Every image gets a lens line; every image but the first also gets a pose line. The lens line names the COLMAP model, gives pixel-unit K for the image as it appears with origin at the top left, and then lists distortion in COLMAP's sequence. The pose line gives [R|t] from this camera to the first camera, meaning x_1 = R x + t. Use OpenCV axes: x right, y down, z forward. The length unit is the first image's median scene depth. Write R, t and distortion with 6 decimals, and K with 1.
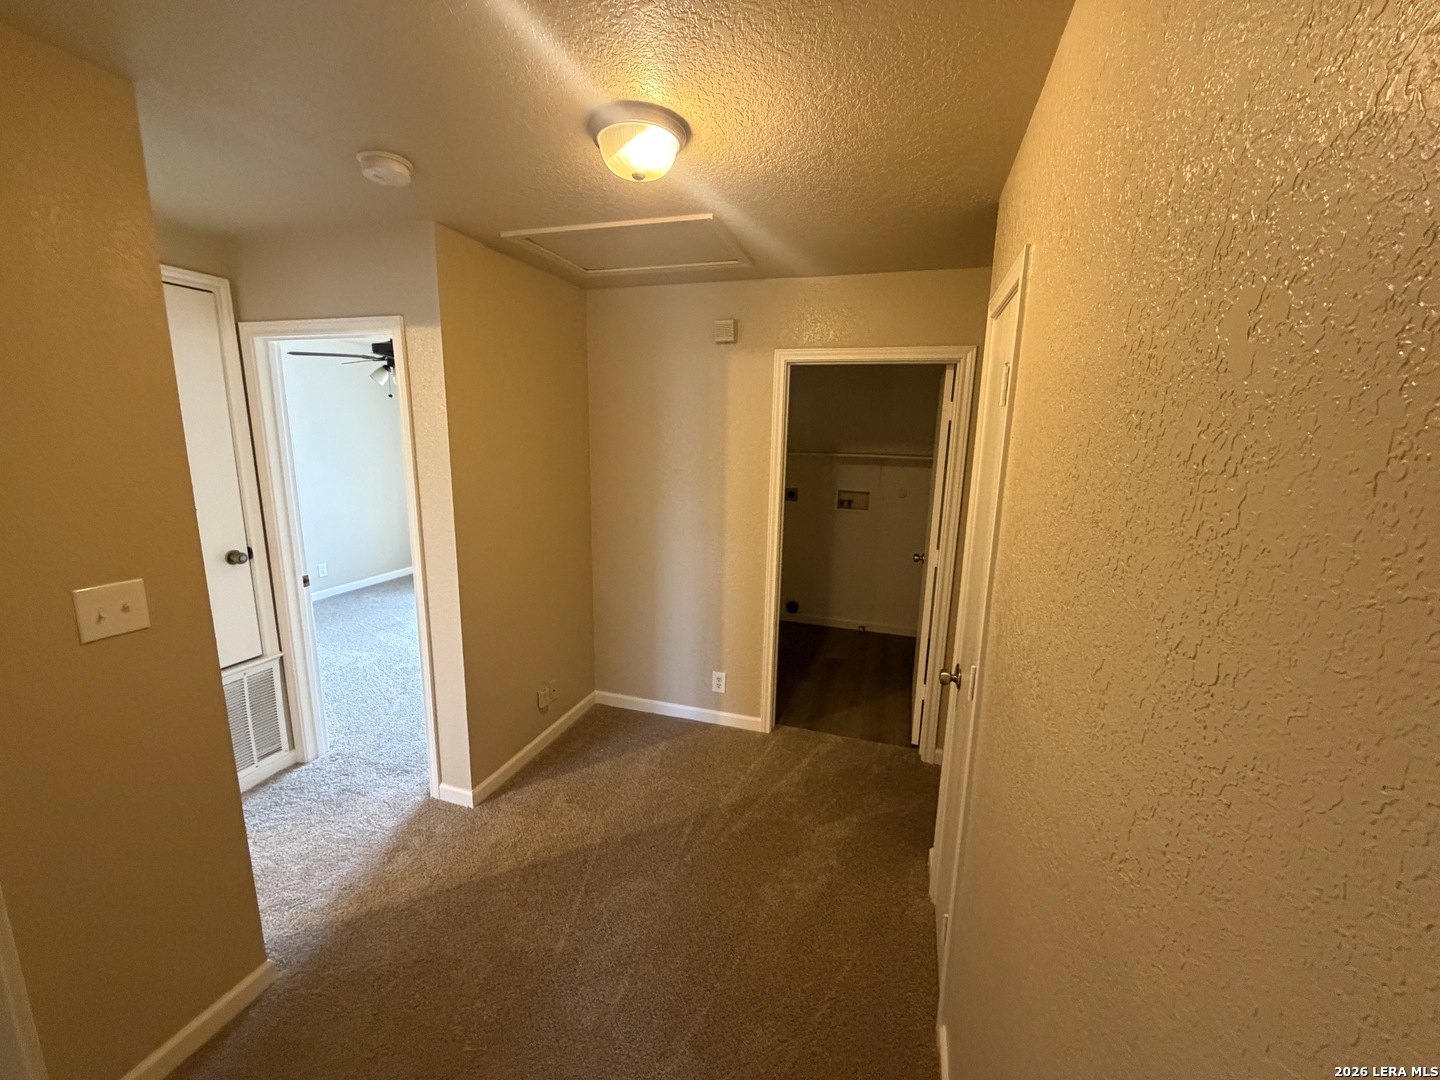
lens RADIAL K [[578.0, 0, 719.0], [0, 578.0, 534.8], [0, 0, 1]] dist [0.001549, 0.001466]
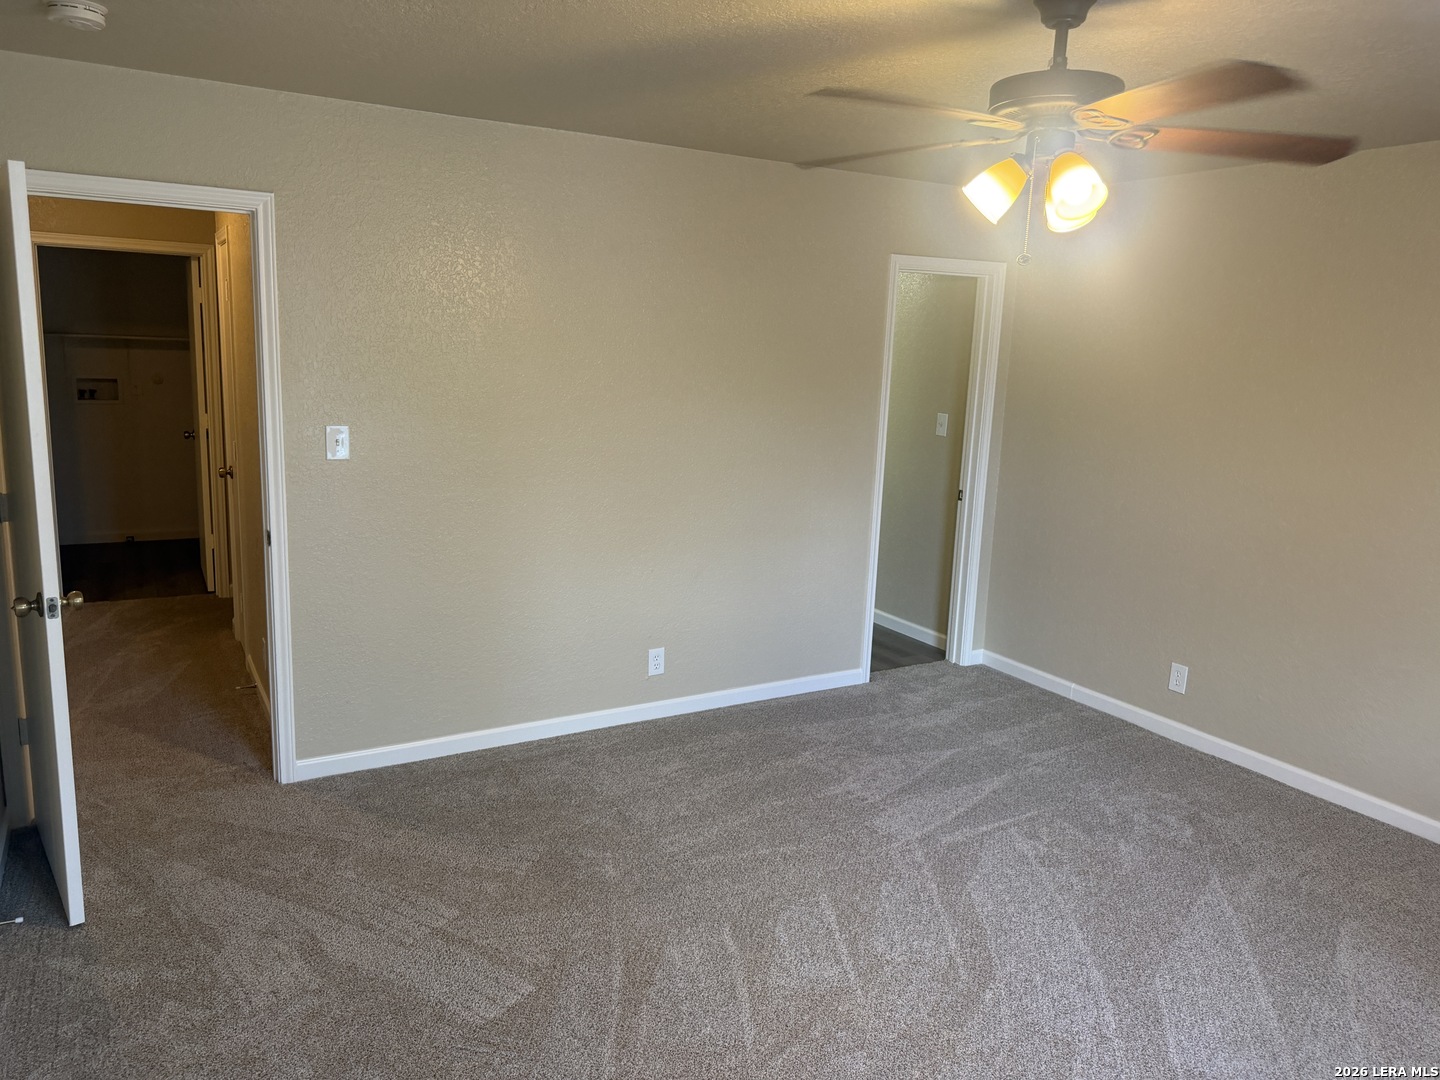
lens RADIAL K [[1016.0, 0, 718.5], [0, 1016.0, 539.8], [0, 0, 1]] dist [0.050408, -0.061880]
pose [[0.676022, -0.135906, 0.724240, -0.363495], [0.102612, 0.990631, 0.090115, 0.154960], [-0.729702, 0.013396, 0.683634, -0.928288]]
